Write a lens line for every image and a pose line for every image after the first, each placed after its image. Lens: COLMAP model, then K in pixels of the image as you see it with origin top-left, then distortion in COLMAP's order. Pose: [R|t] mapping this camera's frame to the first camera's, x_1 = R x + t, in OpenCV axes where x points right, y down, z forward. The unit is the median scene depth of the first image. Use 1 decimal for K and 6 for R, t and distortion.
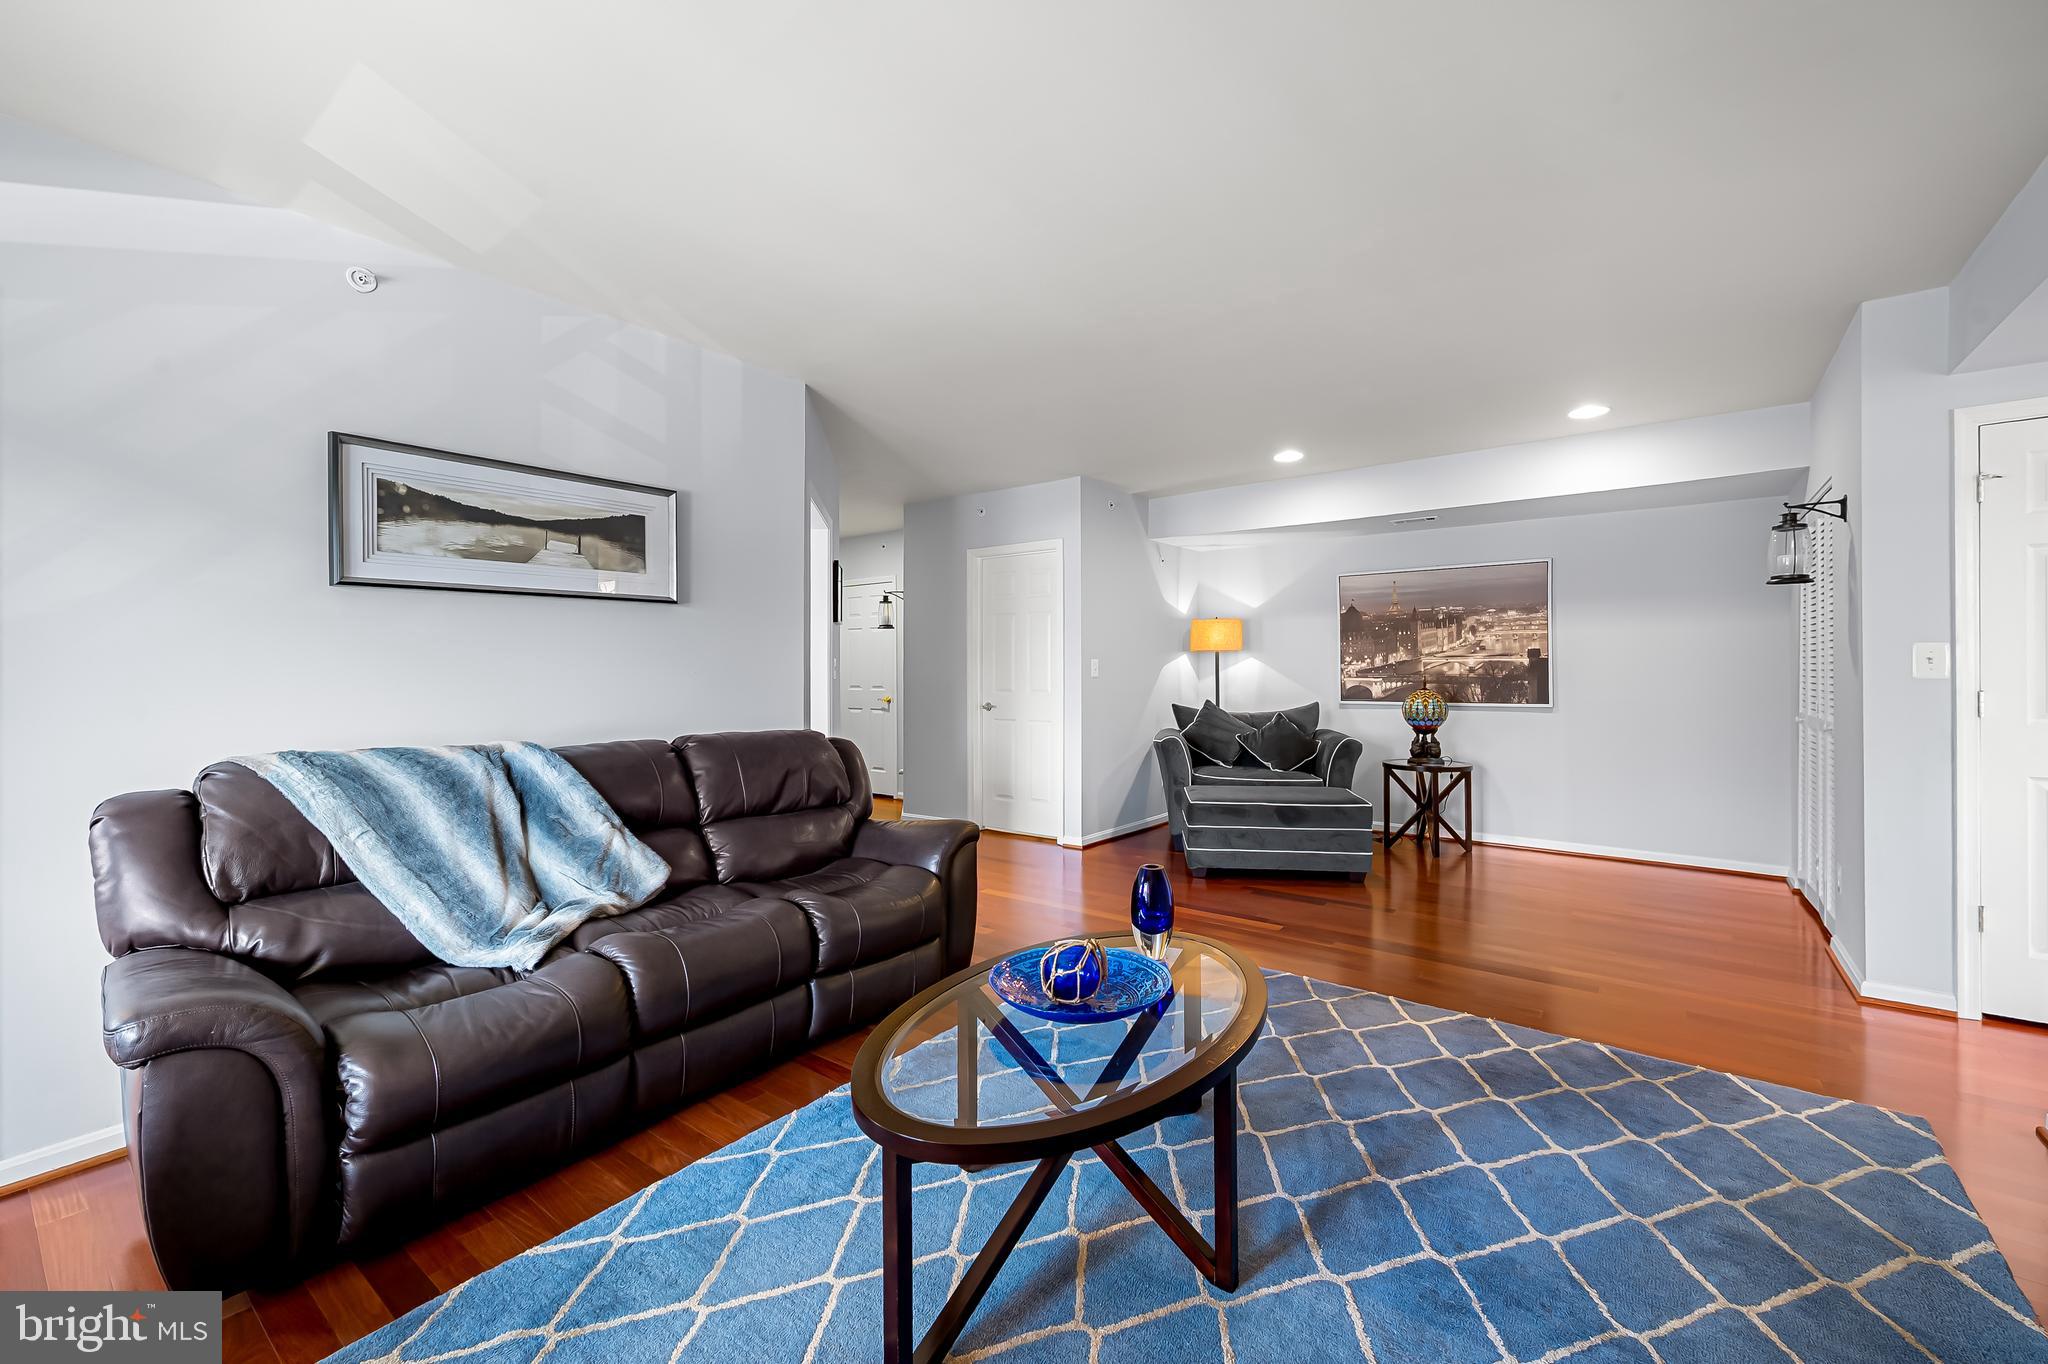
lens RADIAL K [[821.6, 0, 1024.4], [0, 821.6, 671.6], [0, 0, 1]] dist [0.007764, -0.001470]
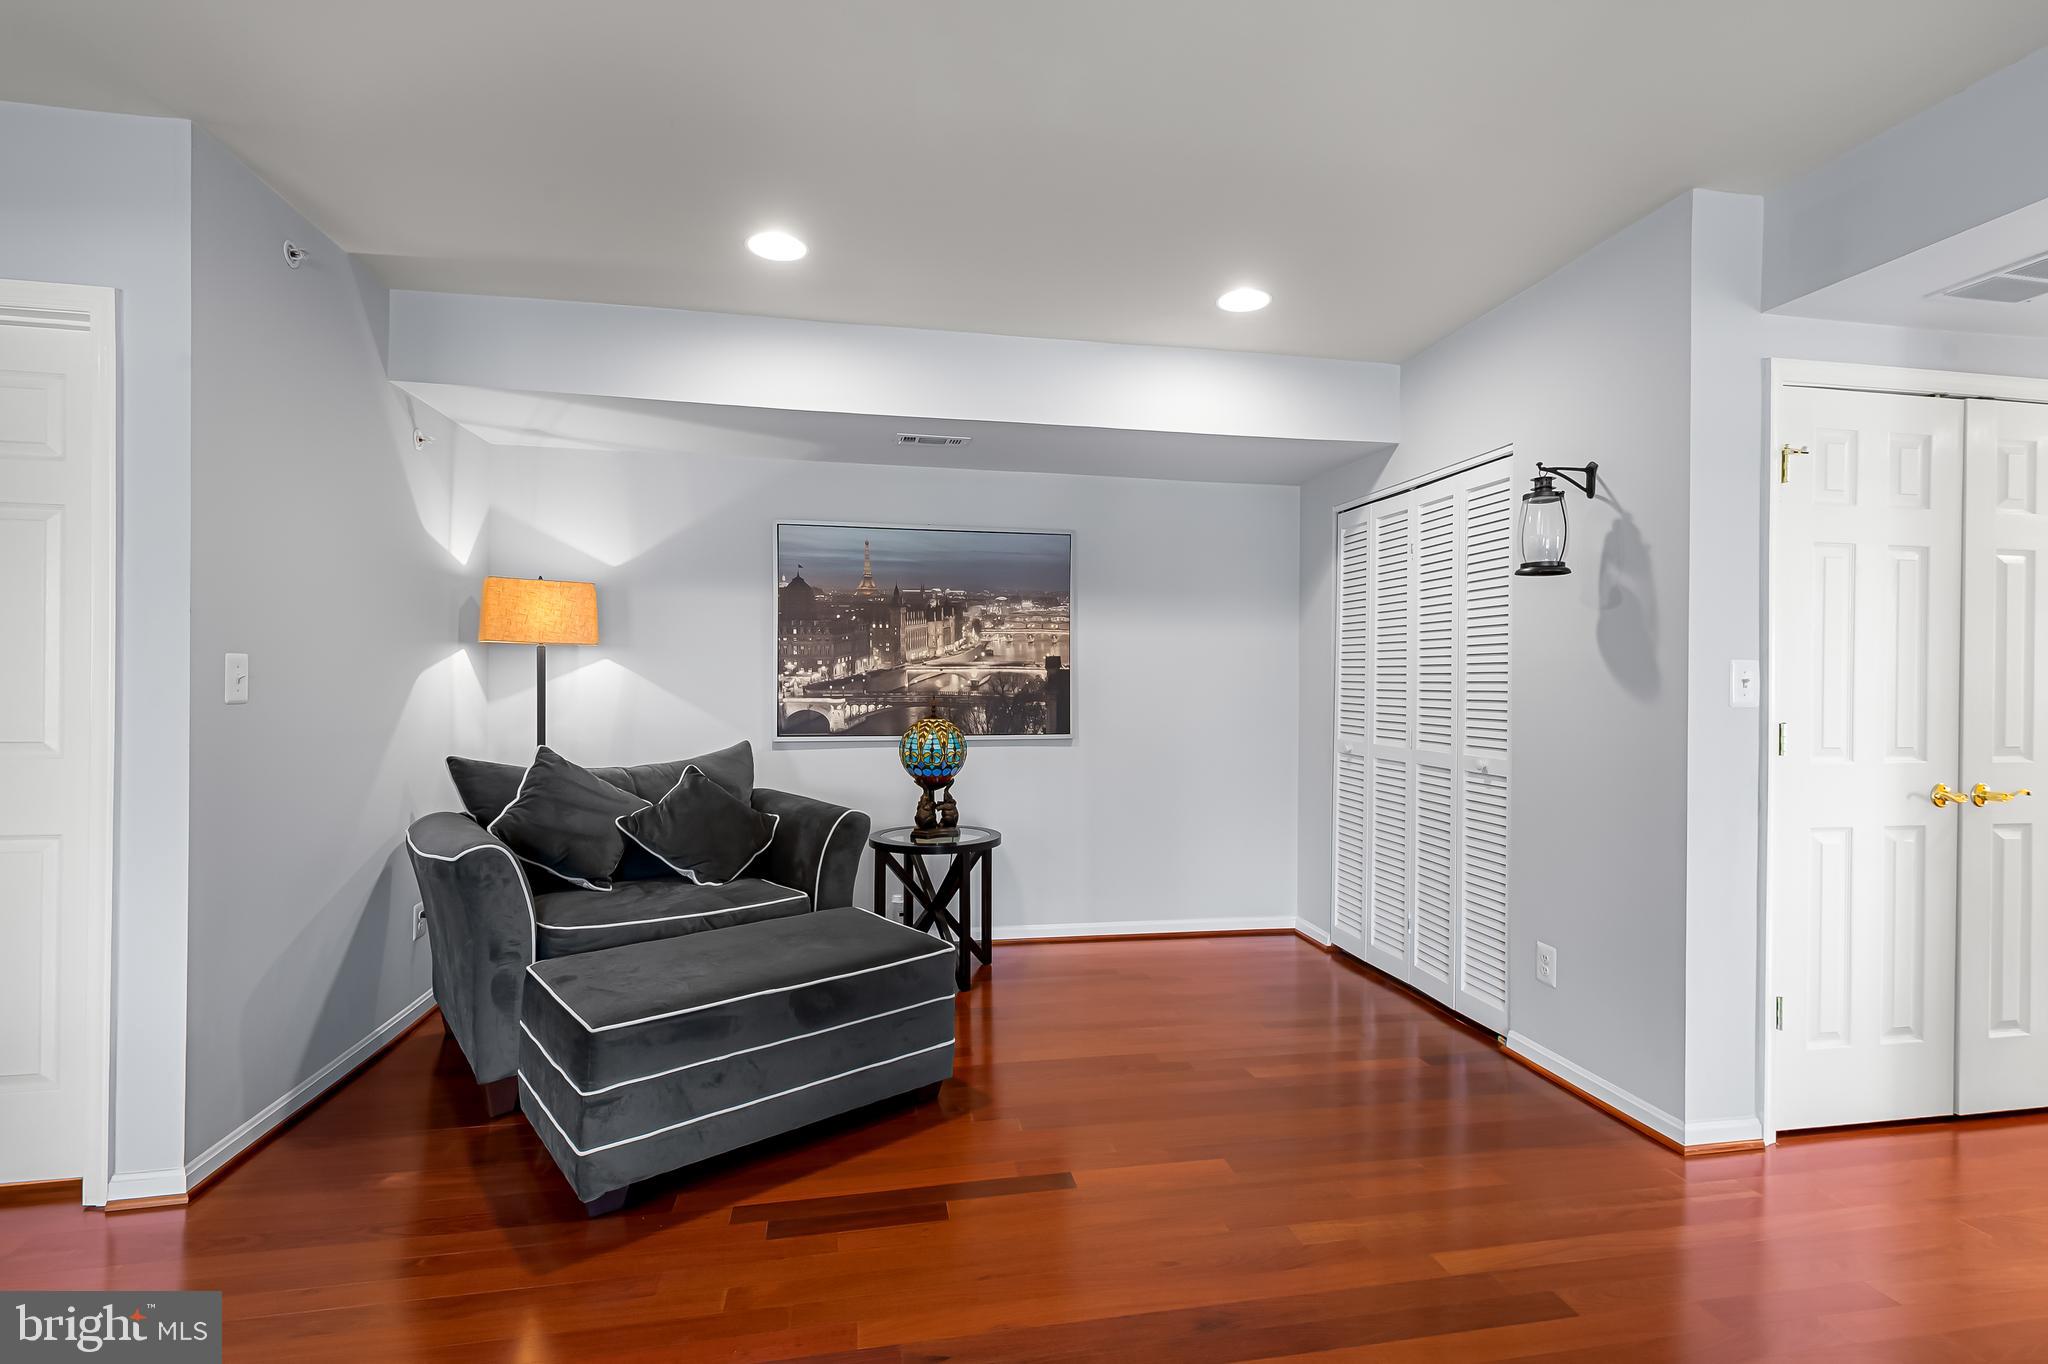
lens RADIAL K [[931.8, 0, 1029.4], [0, 931.8, 681.0], [0, 0, 1]] dist [0.008656, -0.001836]
pose [[0.662081, 0.006823, 0.749401, 0.007364], [-0.007547, 0.999969, -0.002436, -0.004346], [-0.749394, -0.004043, 0.662112, 0.463860]]
